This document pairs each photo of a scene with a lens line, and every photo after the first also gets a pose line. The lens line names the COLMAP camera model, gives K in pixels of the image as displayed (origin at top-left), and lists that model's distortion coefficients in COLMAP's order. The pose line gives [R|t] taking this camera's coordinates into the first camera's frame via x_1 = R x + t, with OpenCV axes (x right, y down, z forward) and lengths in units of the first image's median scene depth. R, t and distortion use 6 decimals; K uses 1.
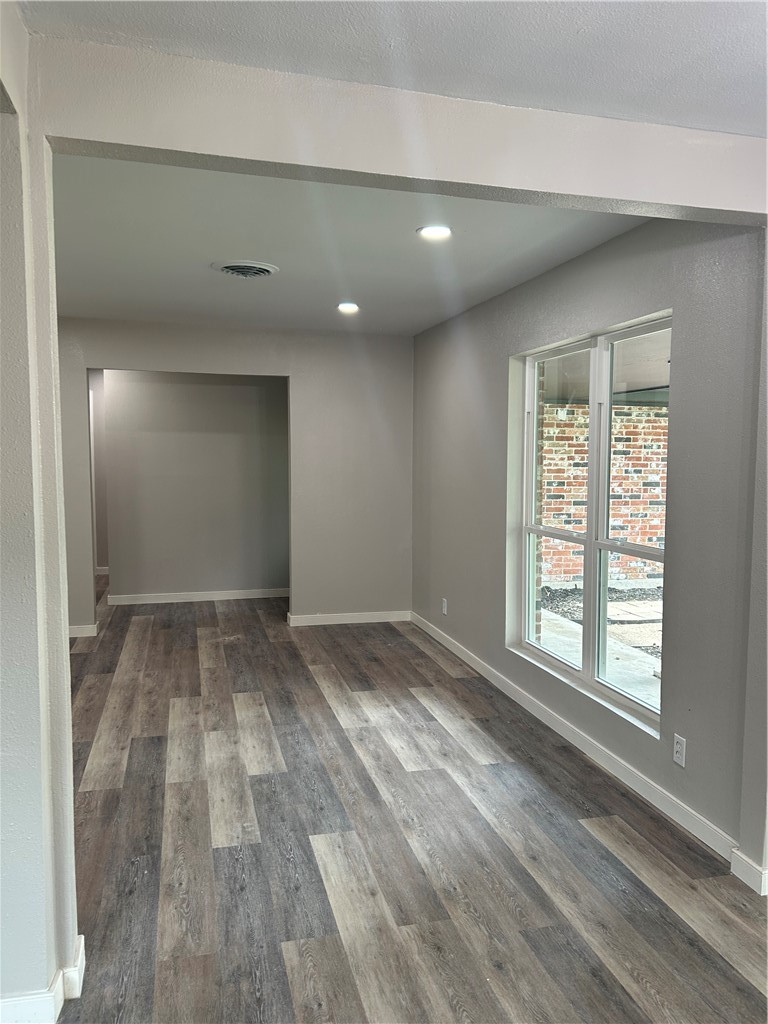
lens RADIAL K [[766.3, 0, 384.1], [0, 766.3, 510.6], [0, 0, 1]] dist [0.046858, -0.039618]
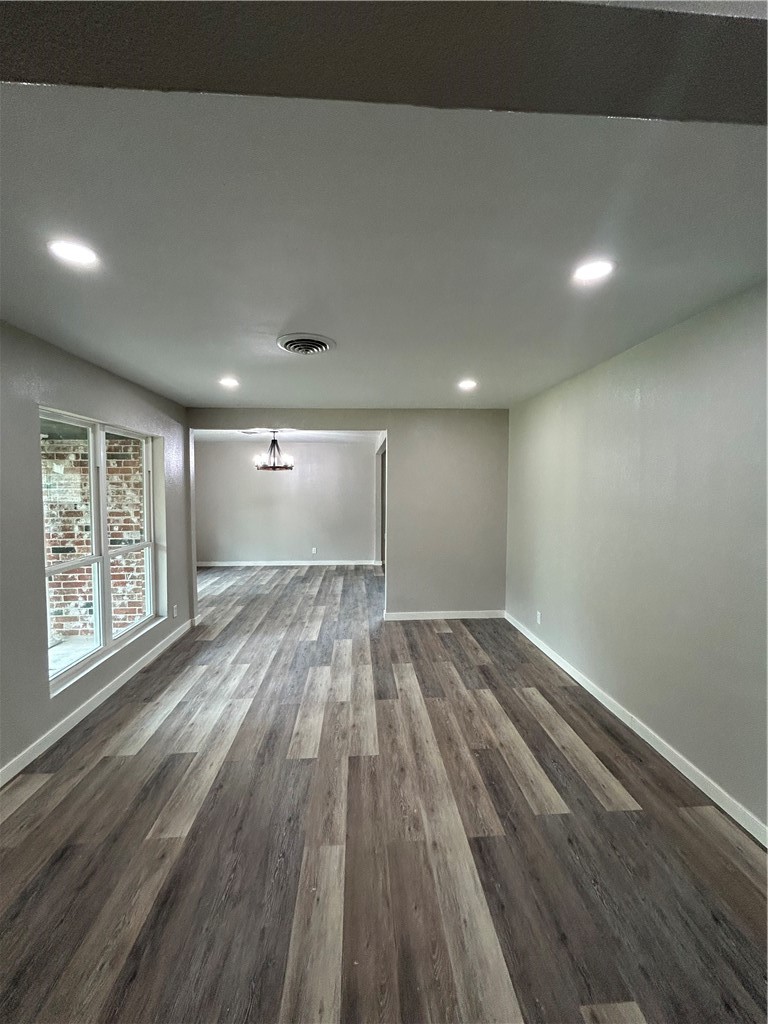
lens RADIAL K [[410.7, 0, 383.9], [0, 410.7, 511.6], [0, 0, 1]] dist [0.002279, -0.000593]
pose [[-0.982110, -0.018943, 0.187351, -0.362695], [0.006976, 0.990584, 0.136727, -0.132380], [-0.188177, 0.135588, -0.972731, 1.415514]]
